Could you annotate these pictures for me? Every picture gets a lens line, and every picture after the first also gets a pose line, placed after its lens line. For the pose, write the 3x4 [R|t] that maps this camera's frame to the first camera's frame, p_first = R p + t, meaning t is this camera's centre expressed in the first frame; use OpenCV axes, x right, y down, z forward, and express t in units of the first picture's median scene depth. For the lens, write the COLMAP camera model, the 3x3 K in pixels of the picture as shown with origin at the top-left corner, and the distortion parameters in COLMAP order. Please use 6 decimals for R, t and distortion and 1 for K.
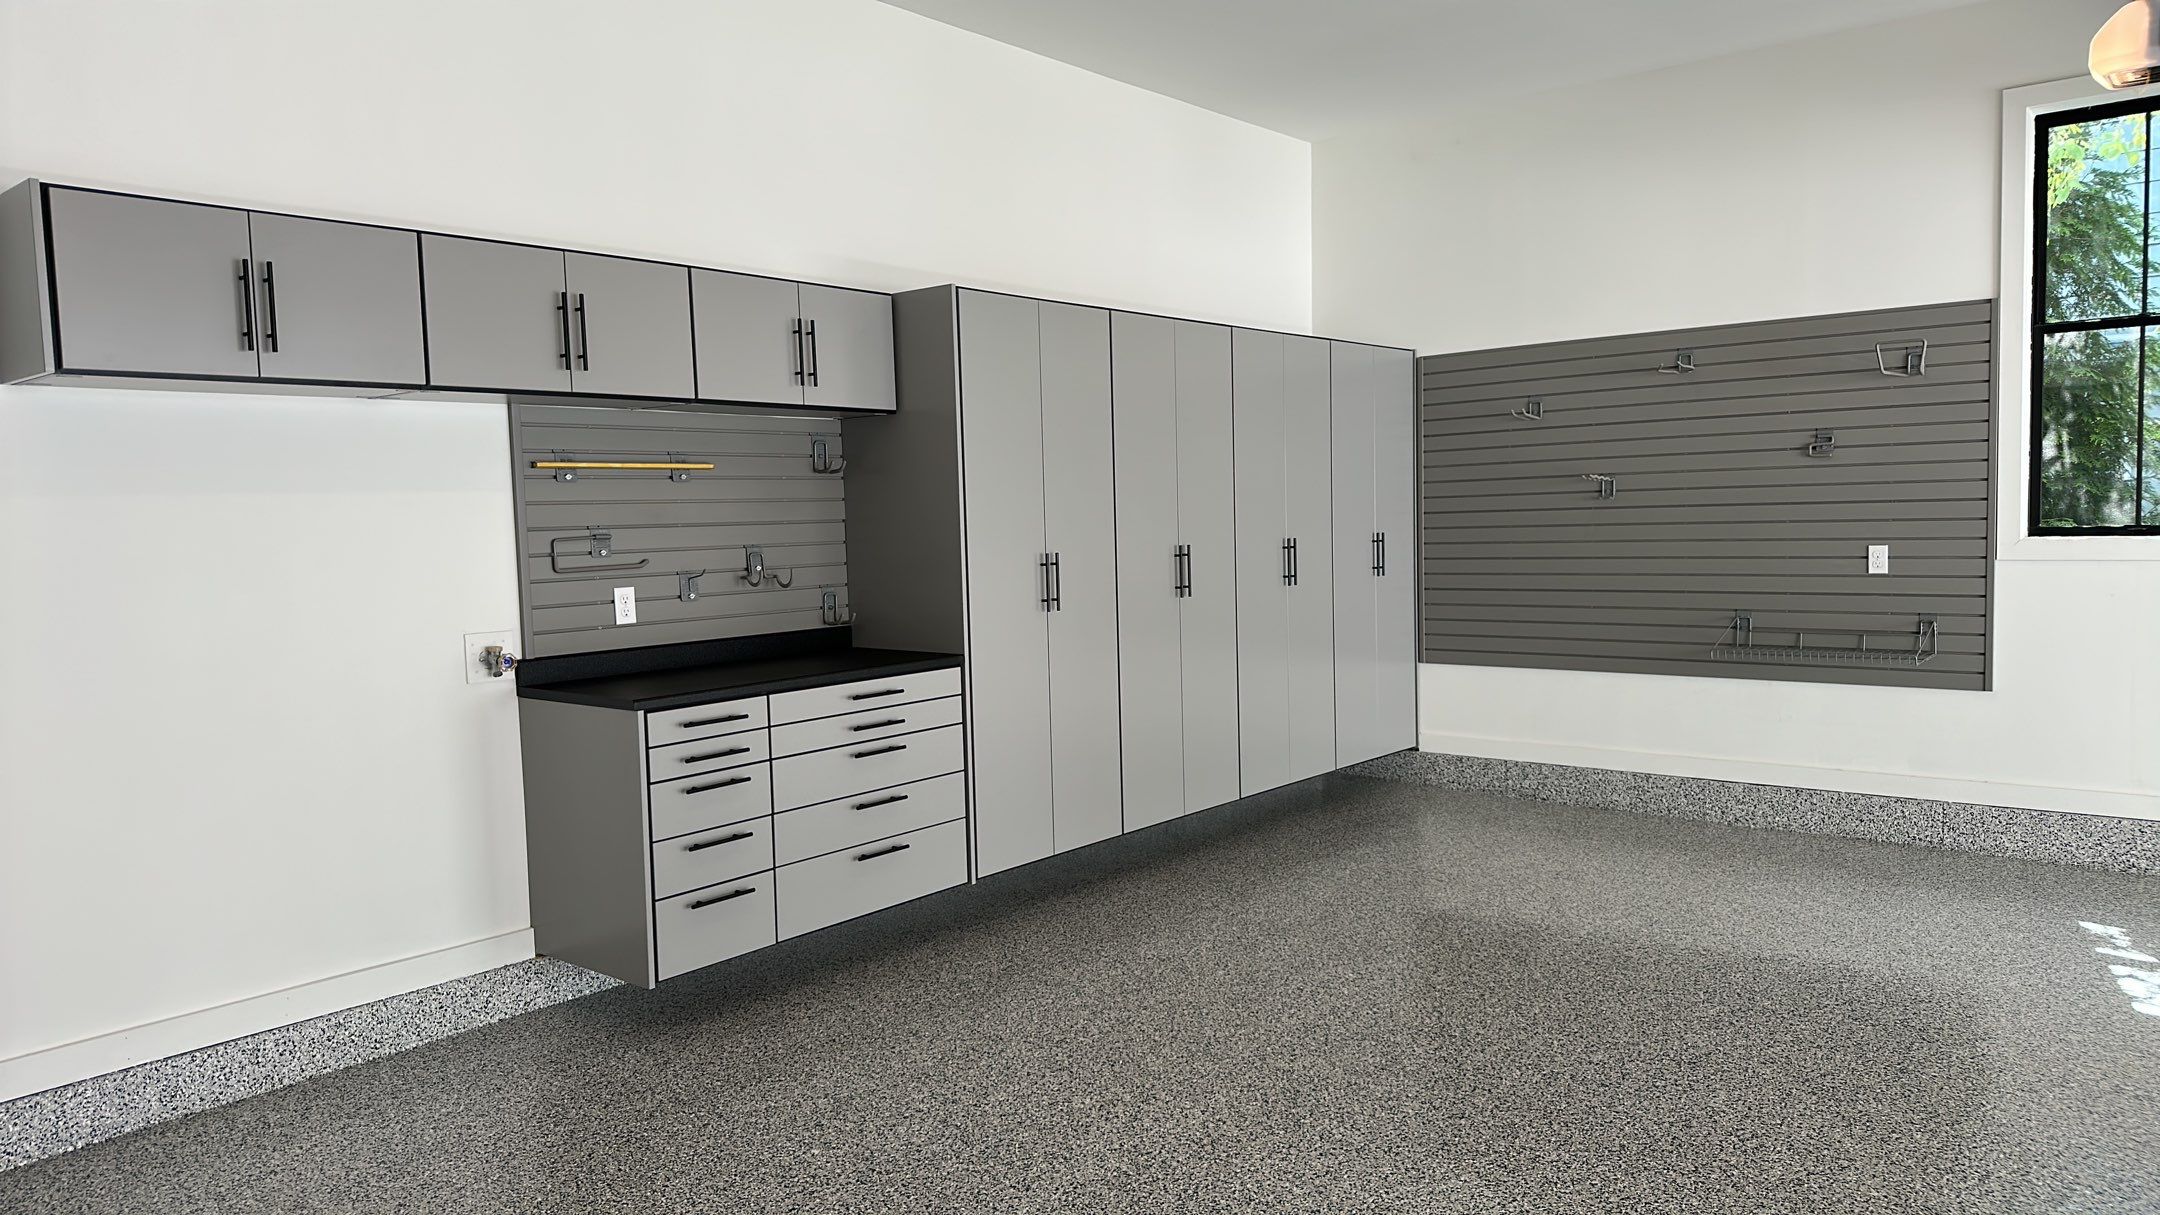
lens RADIAL K [[1436.6, 0, 1083.1], [0, 1436.6, 619.4], [0, 0, 1]] dist [0.088573, -0.133041]
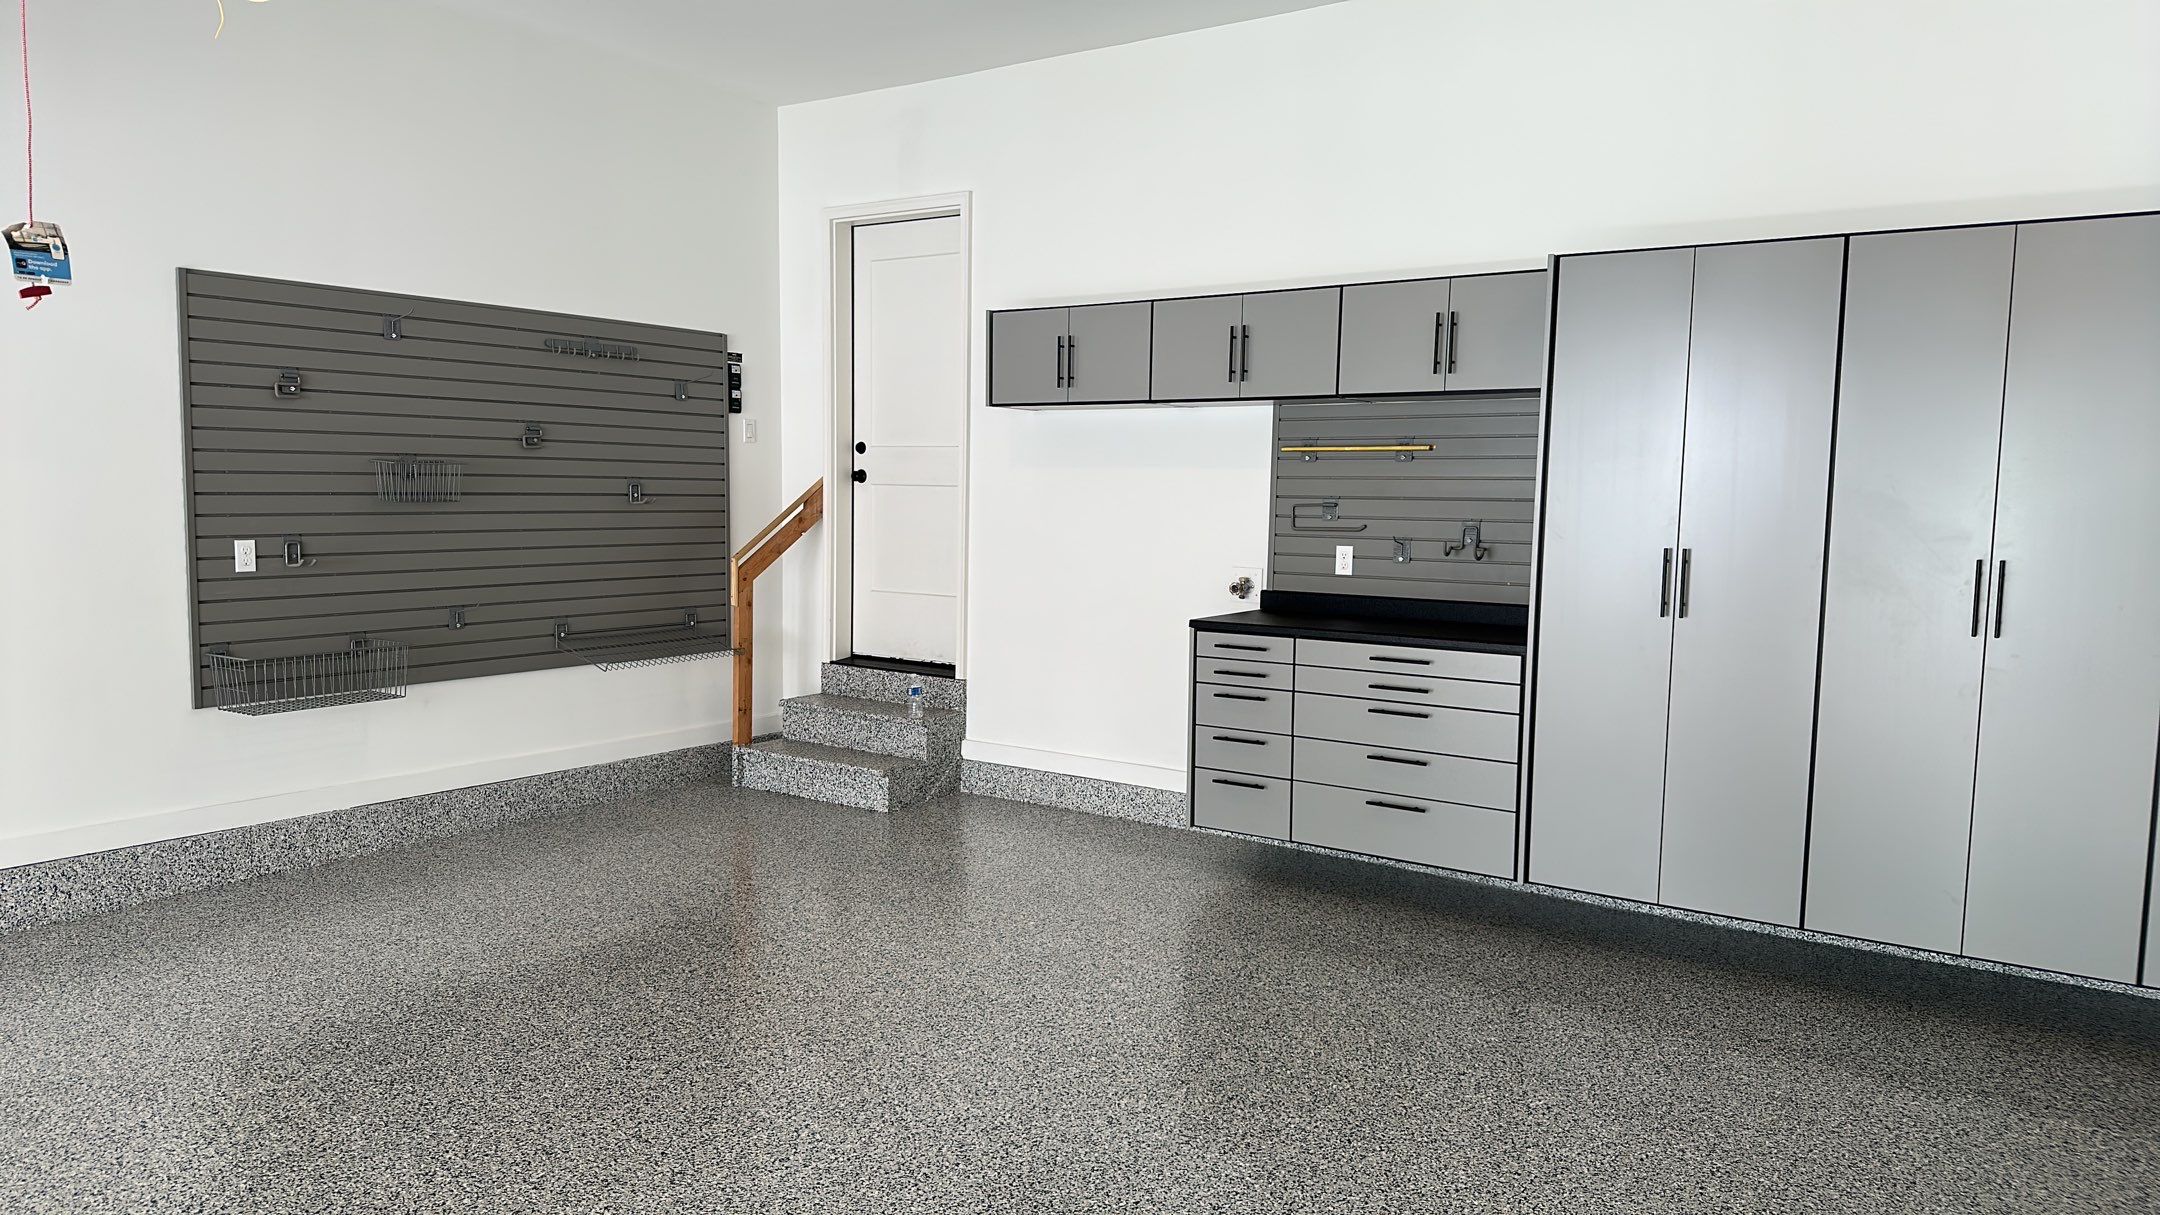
lens RADIAL K [[1434.0, 0, 1079.6], [0, 1434.0, 623.7], [0, 0, 1]] dist [0.097607, -0.139135]
pose [[0.095373, 0.125584, -0.987488, 0.720992], [-0.093198, 0.988779, 0.116747, -0.063491], [0.991069, 0.080898, 0.106007, 0.513925]]
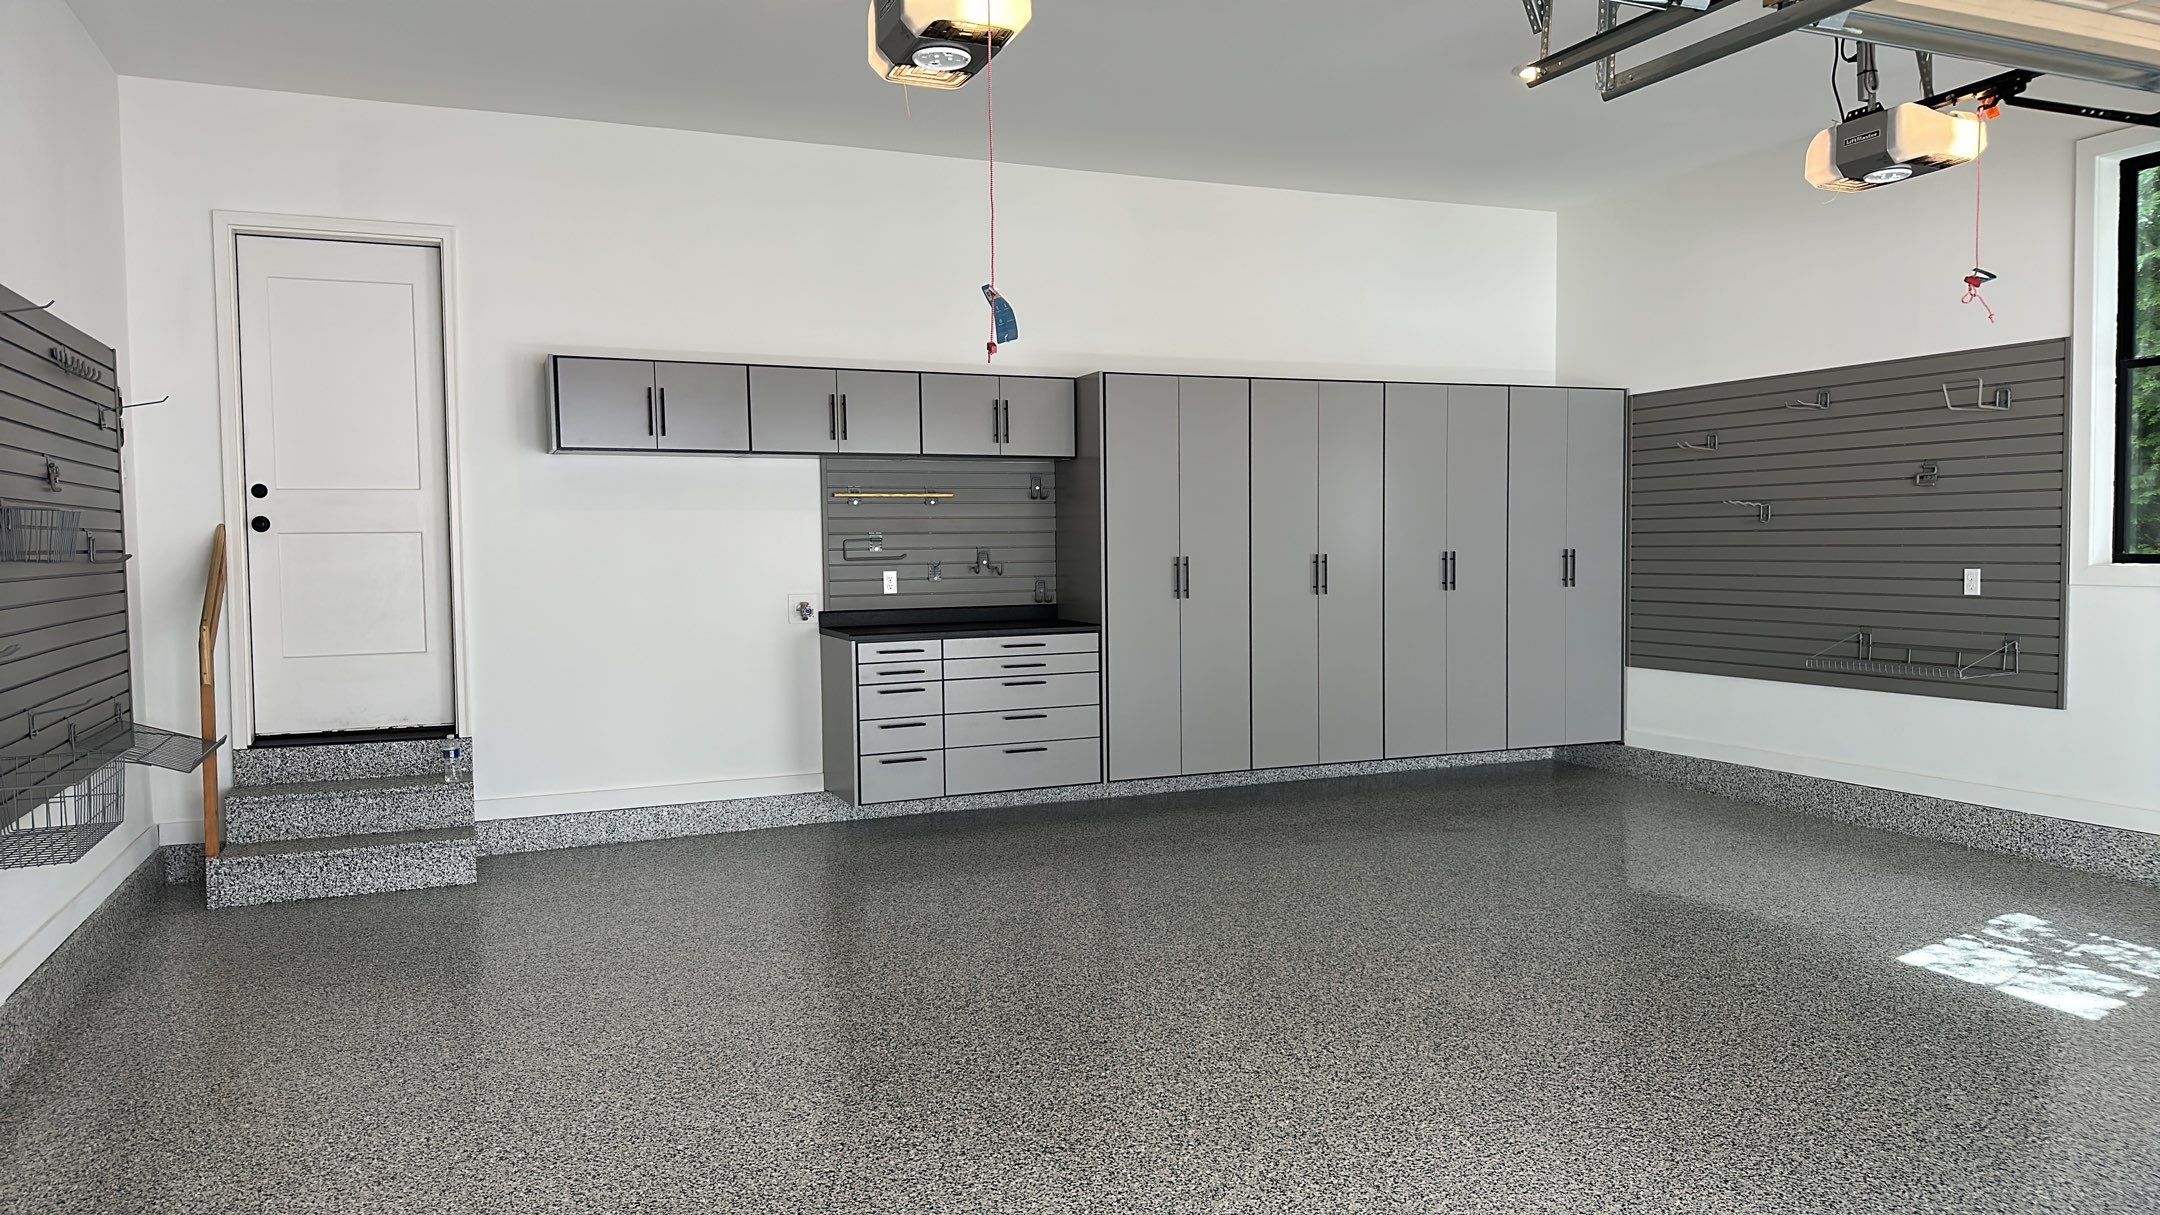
lens RADIAL K [[1436.6, 0, 1083.1], [0, 1436.6, 619.4], [0, 0, 1]] dist [0.088573, -0.133041]
pose [[0.891619, 0.040779, -0.450946, 0.473953], [-0.046172, 0.998933, -0.000959, 0.018521], [0.450426, 0.021676, 0.892551, -0.258922]]
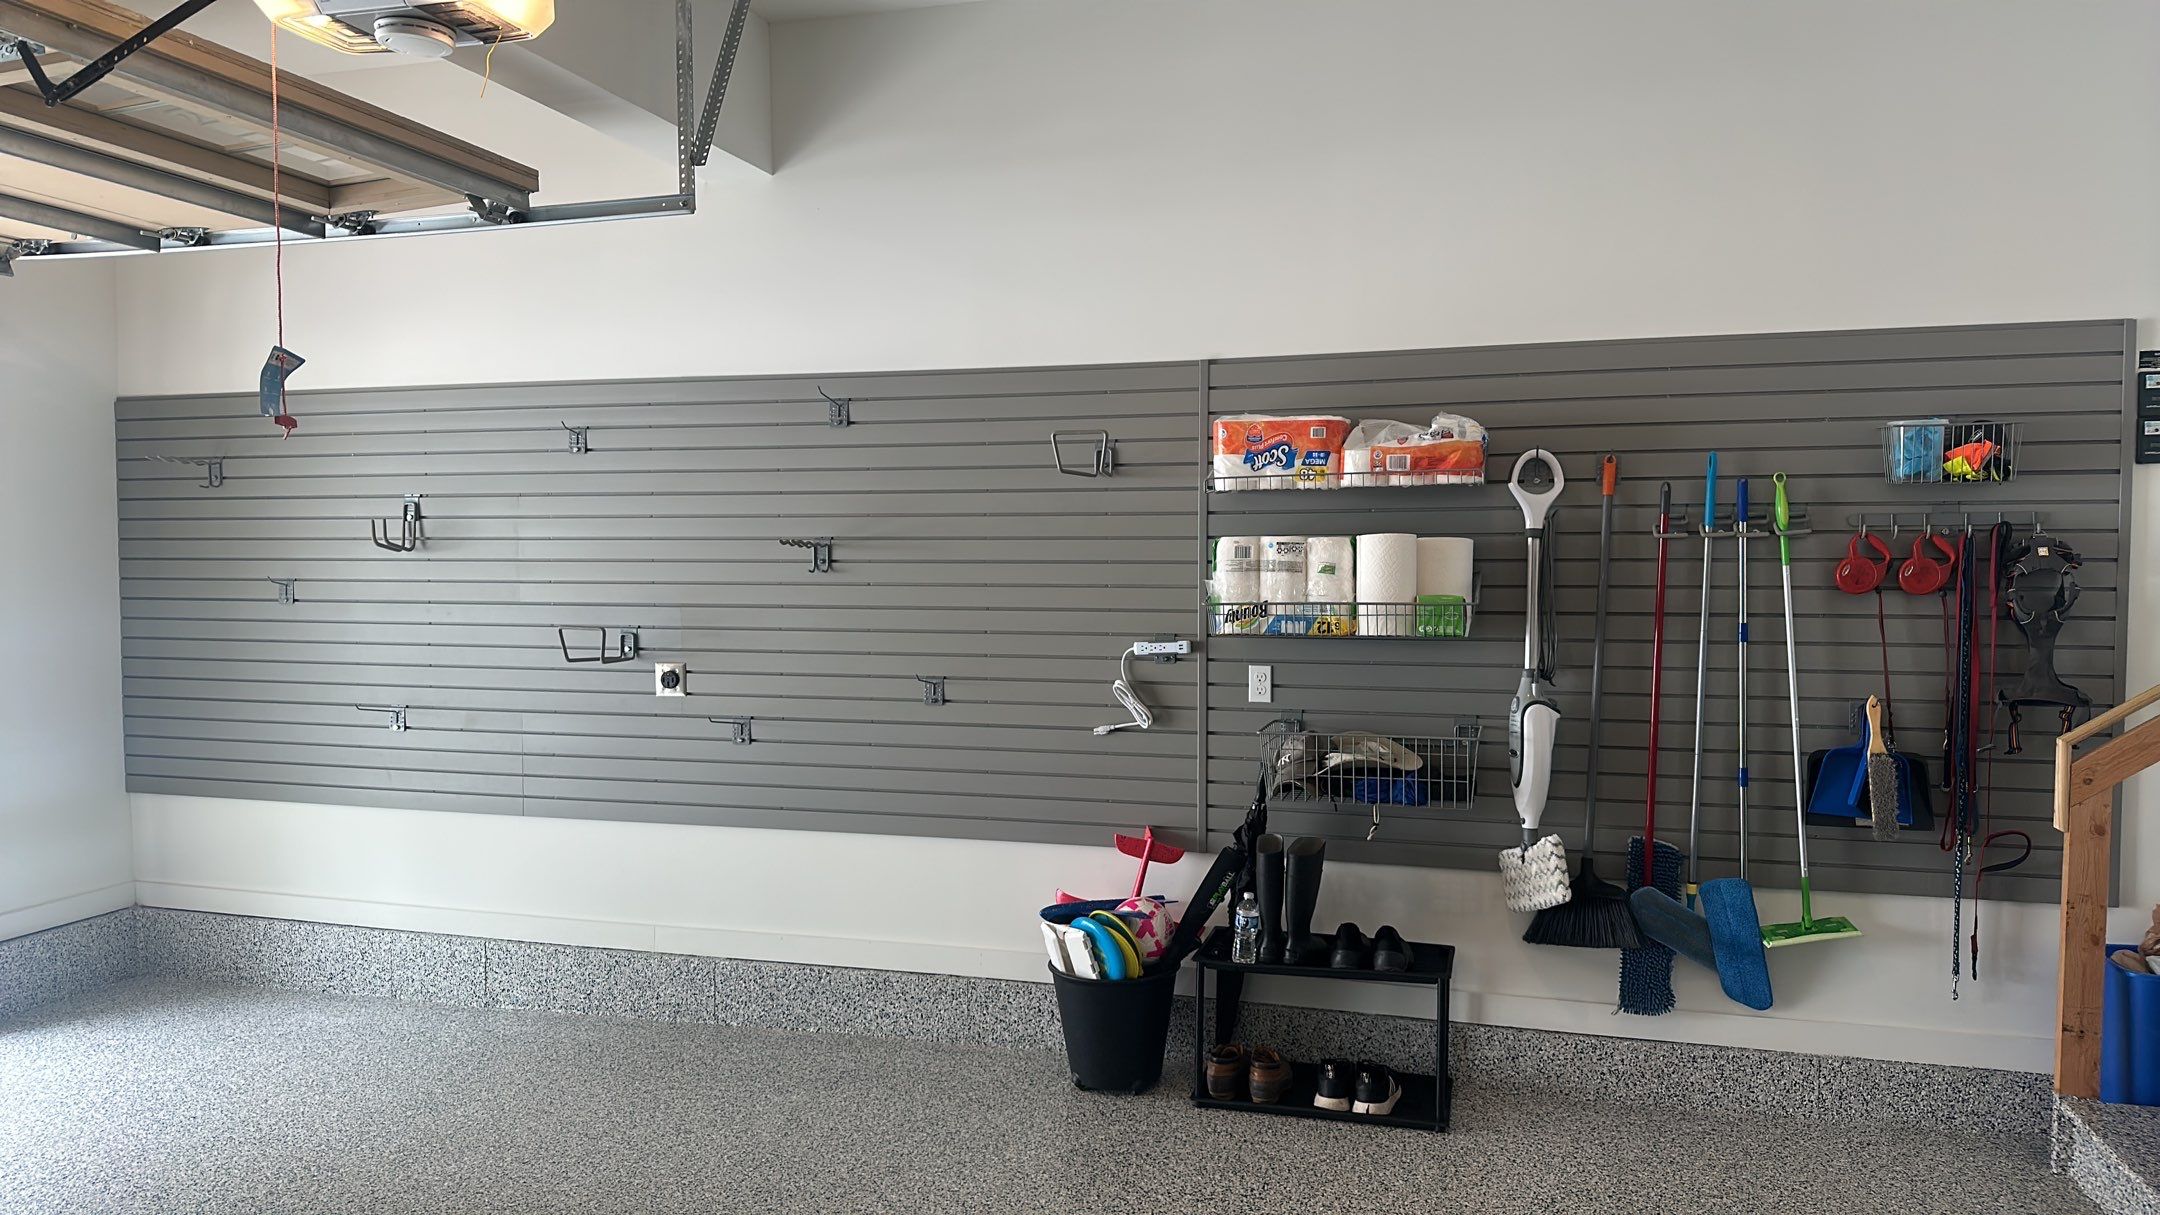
lens RADIAL K [[1436.6, 0, 1083.1], [0, 1436.6, 619.4], [0, 0, 1]] dist [0.088573, -0.133041]
pose [[-0.916211, 0.047018, -0.397928, 0.144317], [-0.003250, 0.992187, 0.124716, -0.081290], [0.400683, 0.115560, -0.908900, 0.757084]]
